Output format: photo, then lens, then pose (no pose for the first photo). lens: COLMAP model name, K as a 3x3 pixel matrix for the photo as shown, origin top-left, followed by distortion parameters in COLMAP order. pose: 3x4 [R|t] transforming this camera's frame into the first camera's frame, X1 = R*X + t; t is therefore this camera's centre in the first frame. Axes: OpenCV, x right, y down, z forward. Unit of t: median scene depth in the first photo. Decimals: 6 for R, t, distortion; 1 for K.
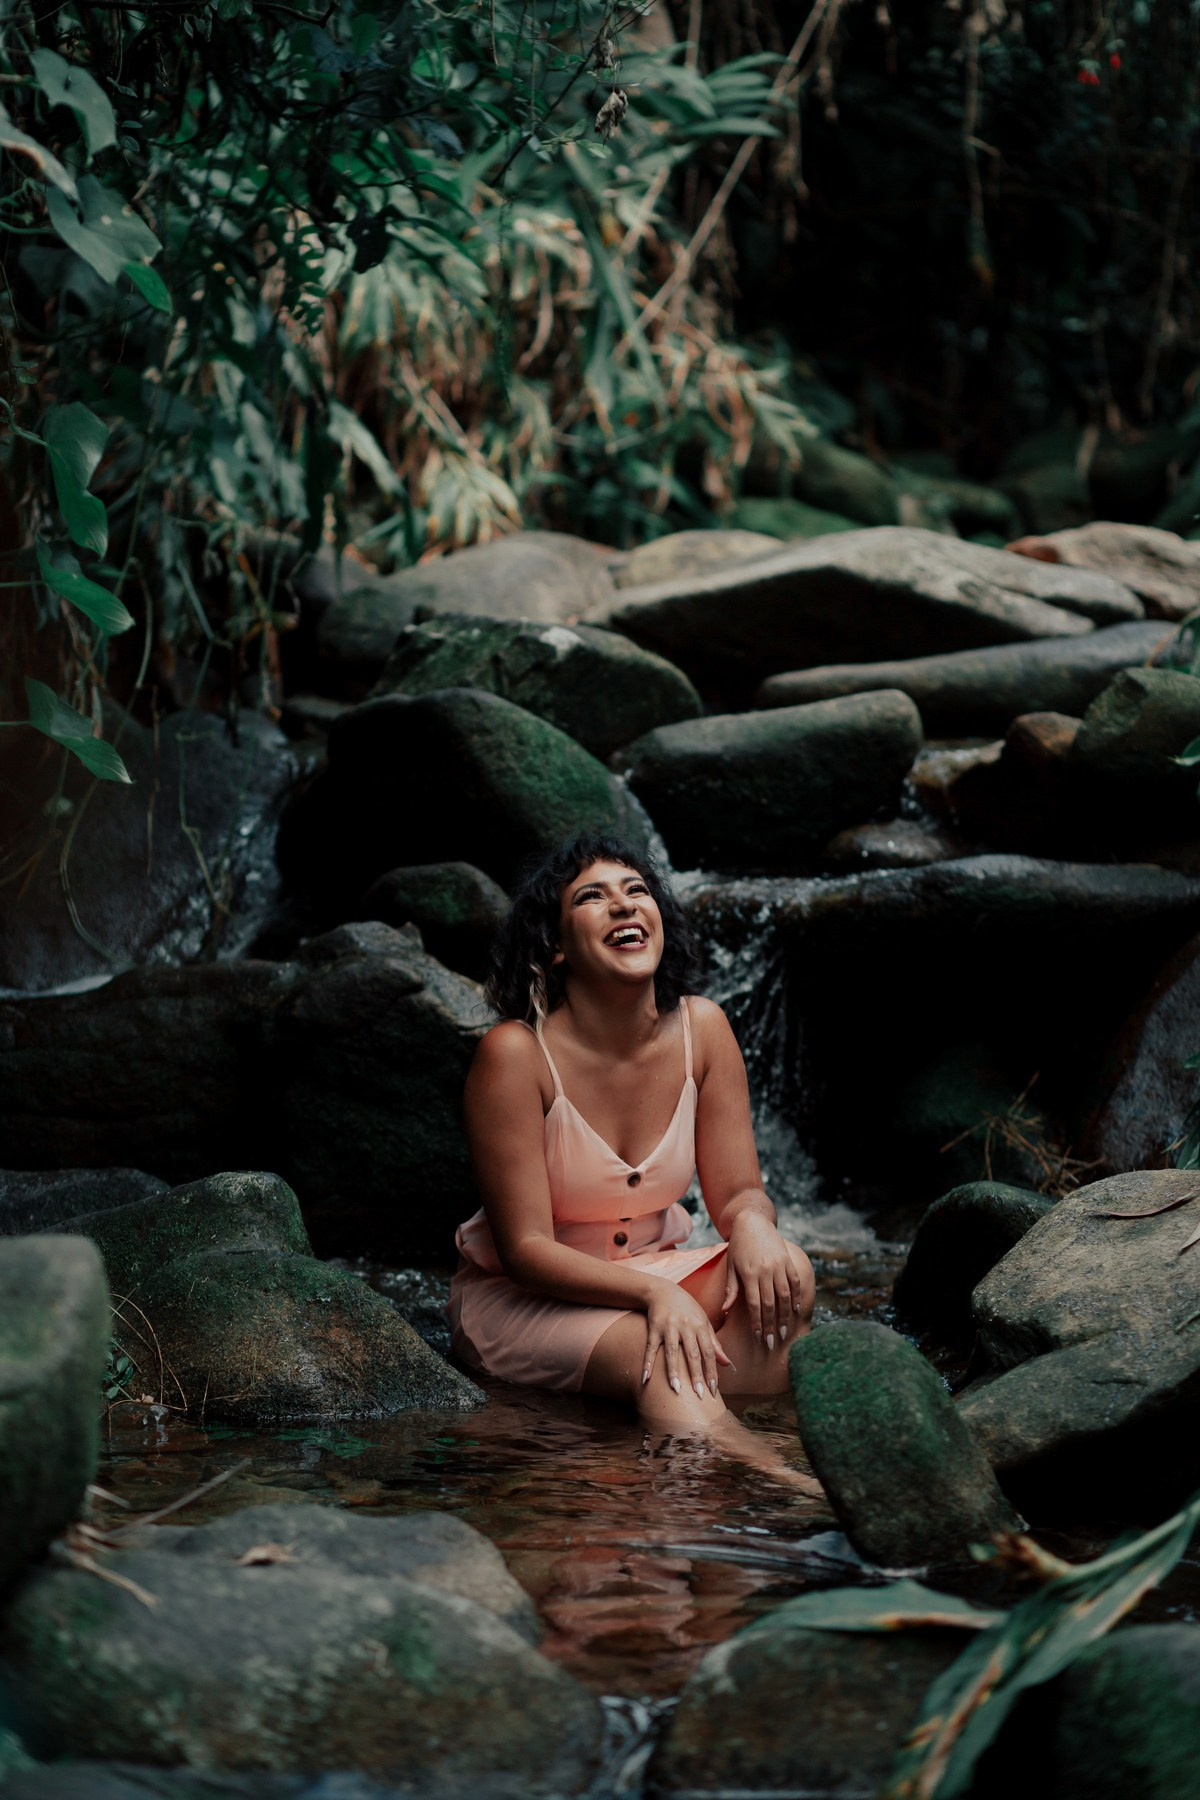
lens RADIAL K [[4172.3, 0, 600.0], [0, 4172.3, 900.0], [0, 0, 1]] dist [-0.061543, -1.048235]
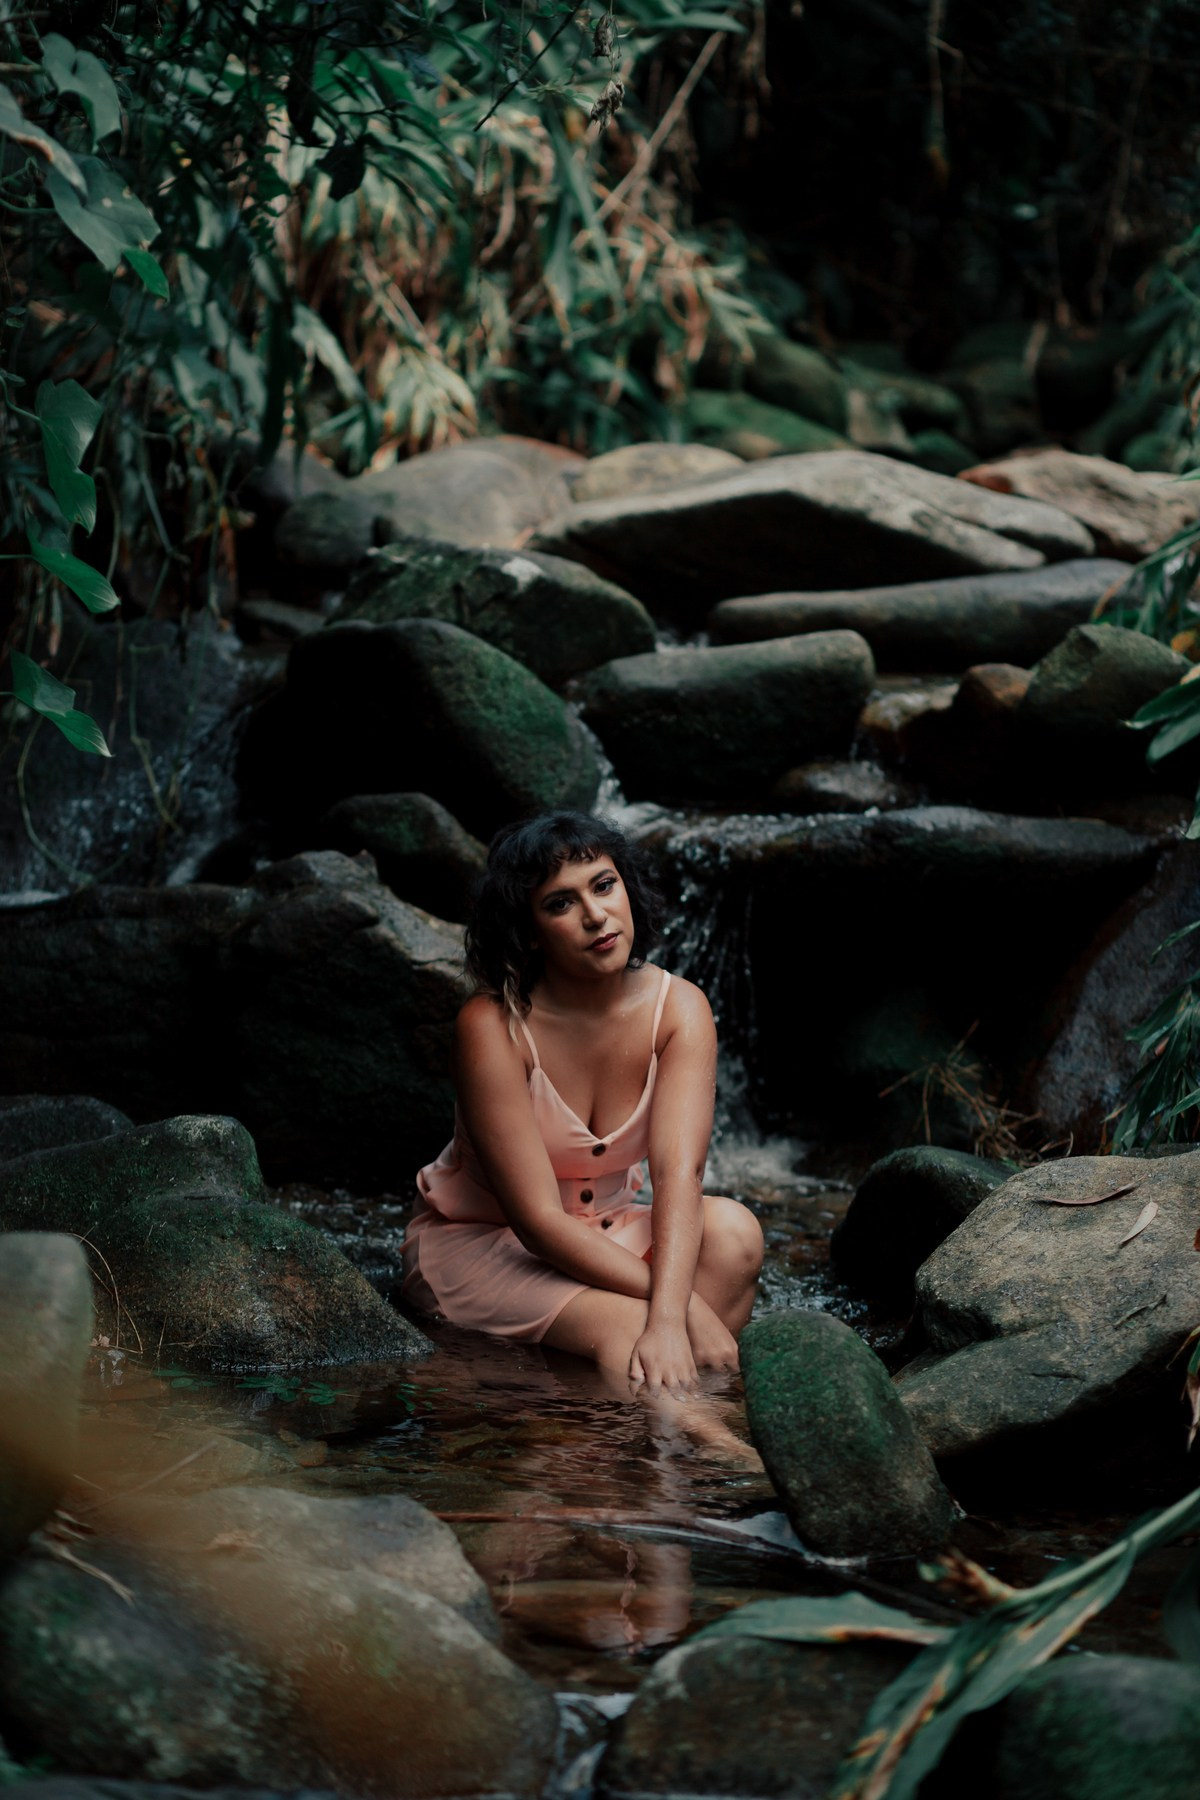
lens RADIAL K [[4172.3, 0, 600.0], [0, 4172.3, 900.0], [0, 0, 1]] dist [-0.061543, -1.048235]
pose [[0.999122, 0.035902, 0.021589, -0.010446], [-0.036795, 0.998419, 0.042497, -0.028943], [-0.020029, -0.043254, 0.998863, -0.014682]]
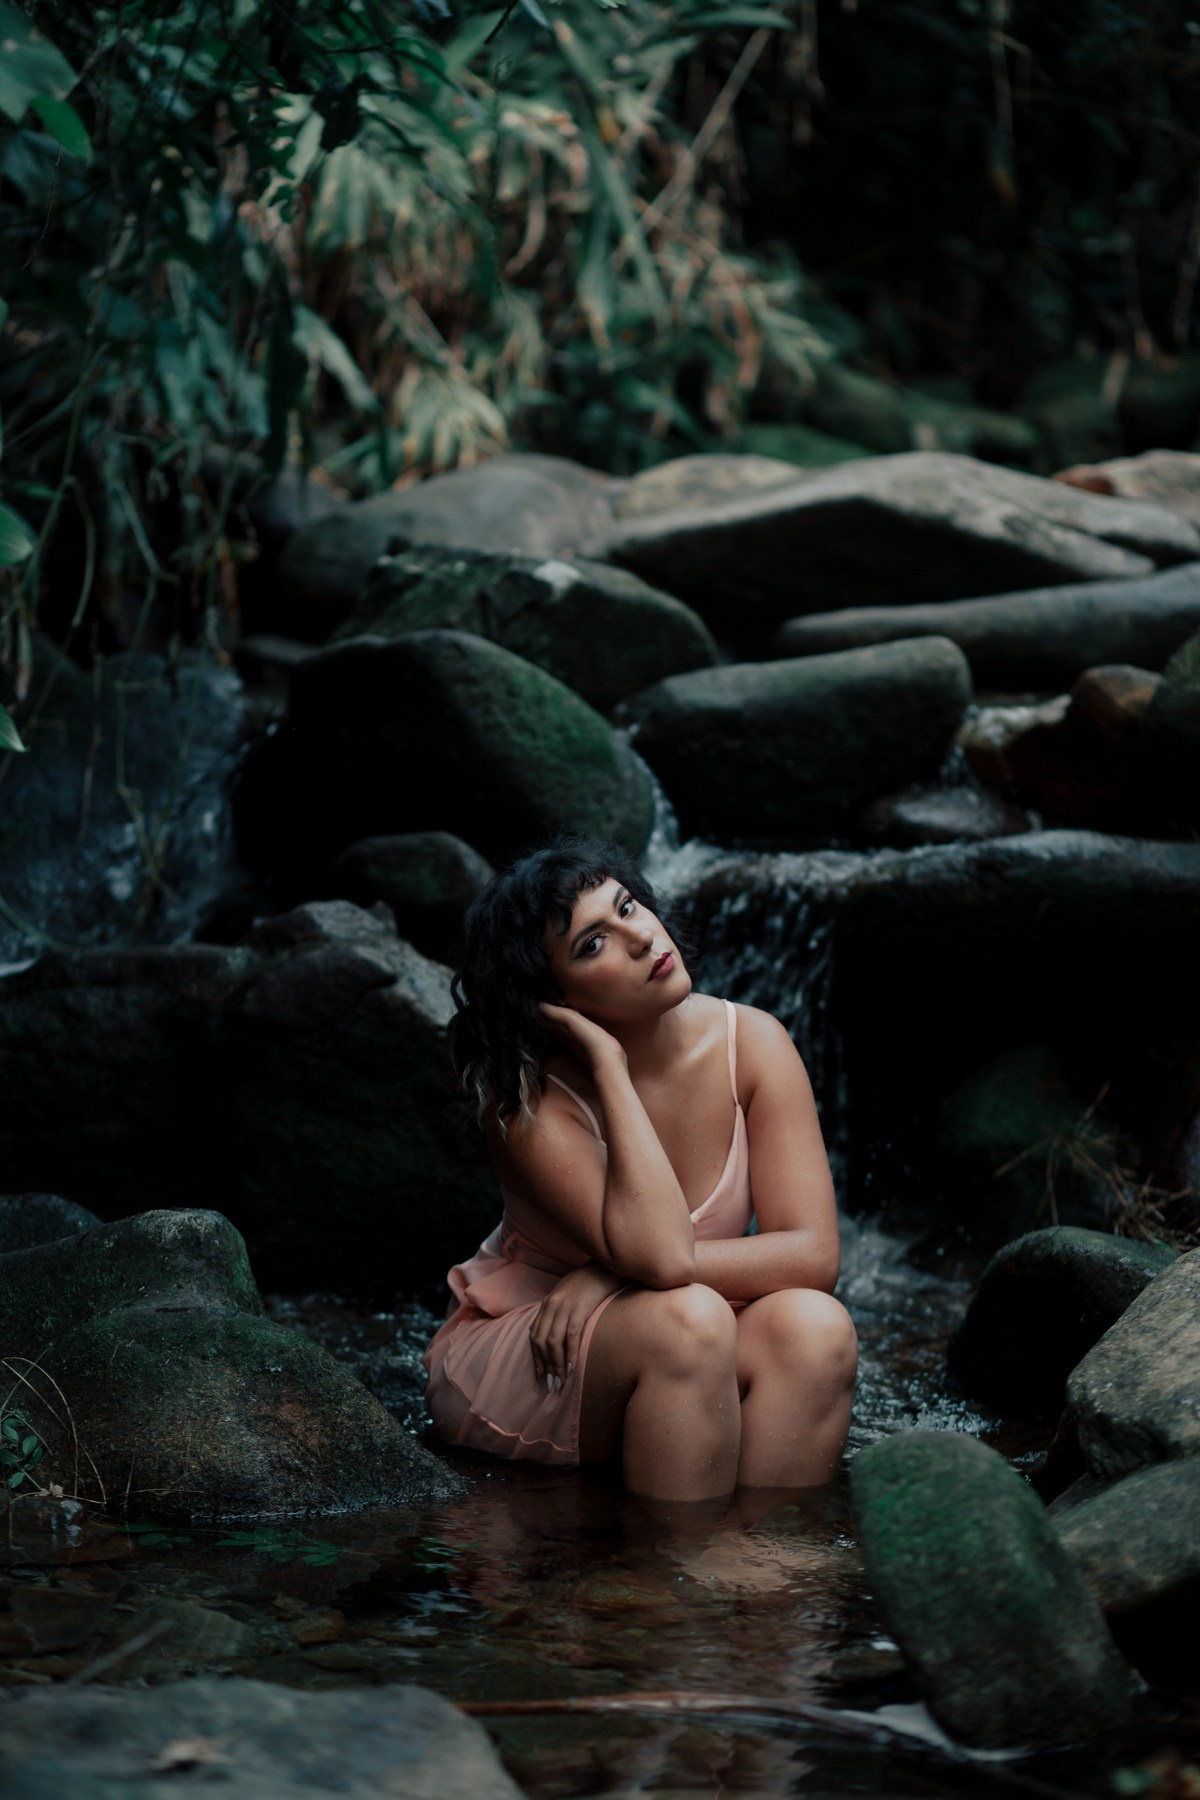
lens RADIAL K [[4215.7, 0, 600.0], [0, 4215.7, 900.0], [0, 0, 1]] dist [-0.002238, -1.954628]
pose [[0.999919, 0.010547, 0.007176, -0.006863], [-0.010645, 0.999850, 0.013649, -0.007620], [-0.007031, -0.013725, 0.999881, 0.134075]]
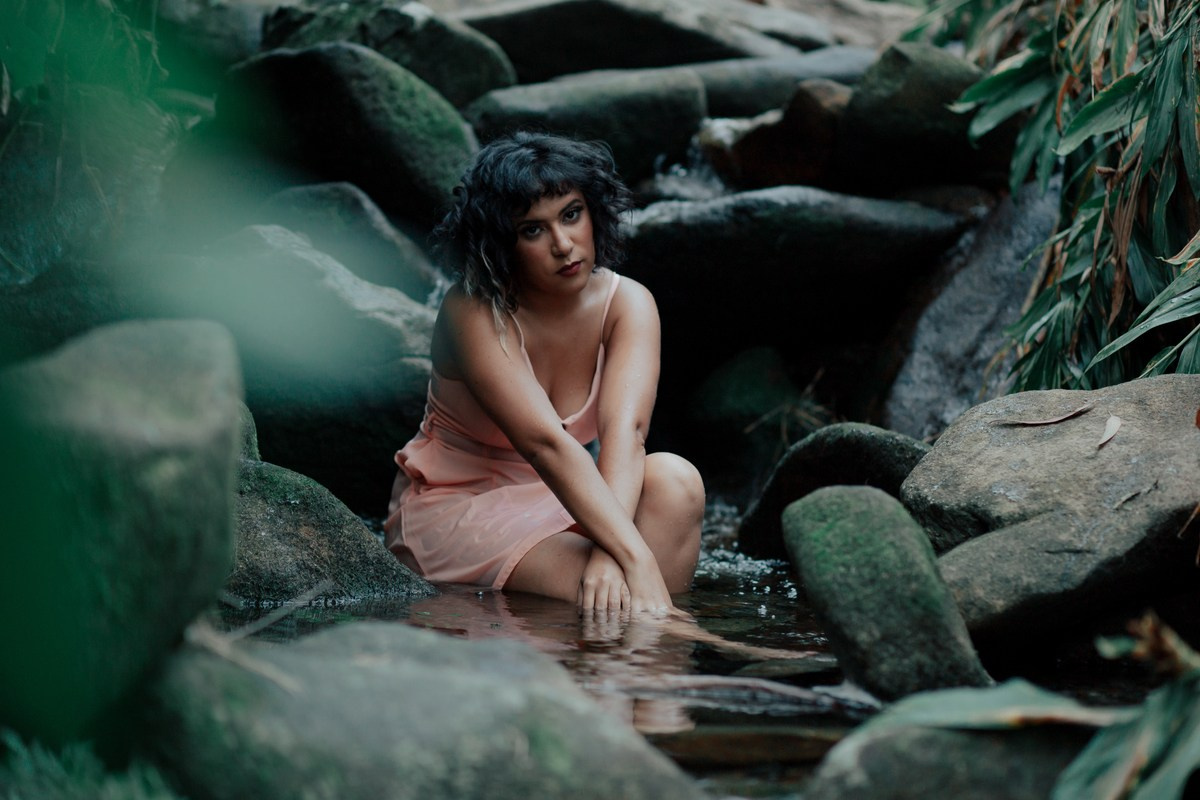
lens RADIAL K [[2926.1, 0, 600.0], [0, 2926.1, 400.0], [0, 0, 1]] dist [-0.026588, -0.848003]
pose [[0.991222, 0.021187, 0.130497, -0.071275], [-0.020708, 0.999773, -0.005027, 0.057650], [-0.130574, 0.002280, 0.991436, 0.173124]]
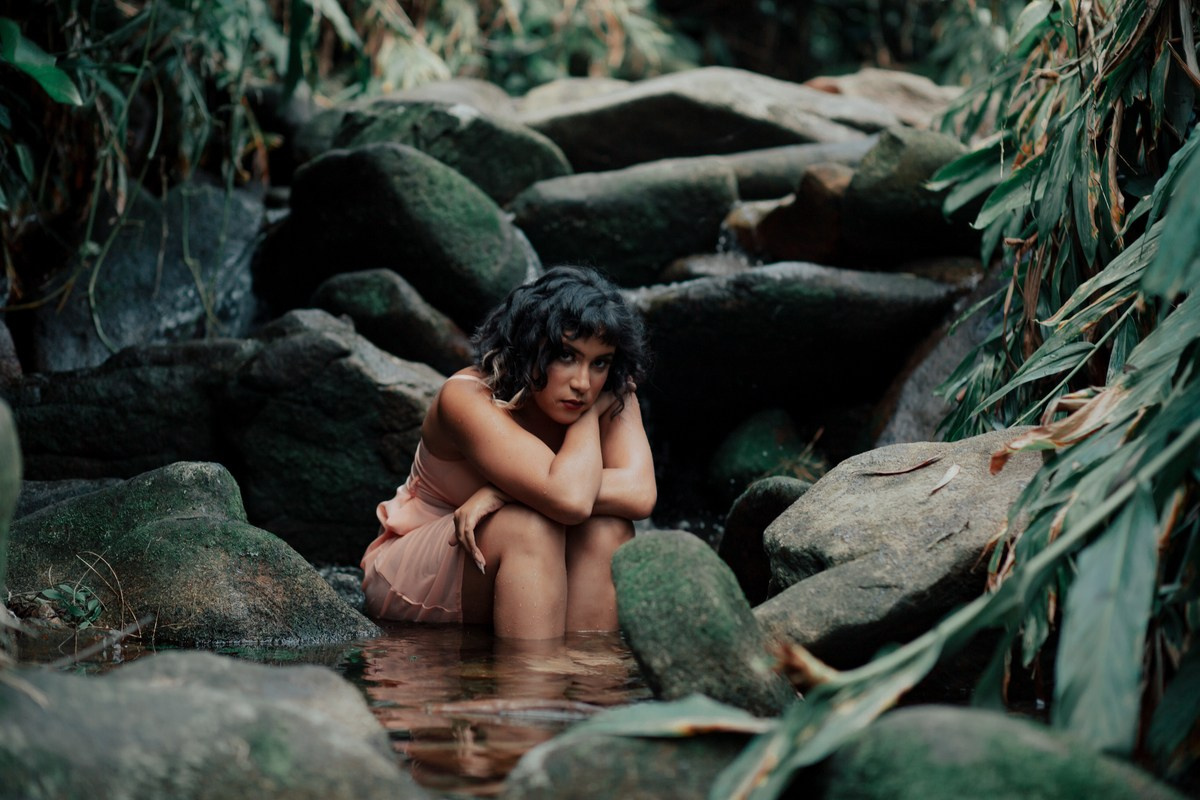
lens RADIAL K [[2805.7, 0, 600.0], [0, 2805.7, 400.0], [0, 0, 1]] dist [0.003637, -1.787951]
pose [[0.999766, 0.004389, 0.021169, 0.016823], [-0.003788, 0.999591, -0.028340, 0.059318], [-0.021285, 0.028253, 0.999374, 0.120496]]
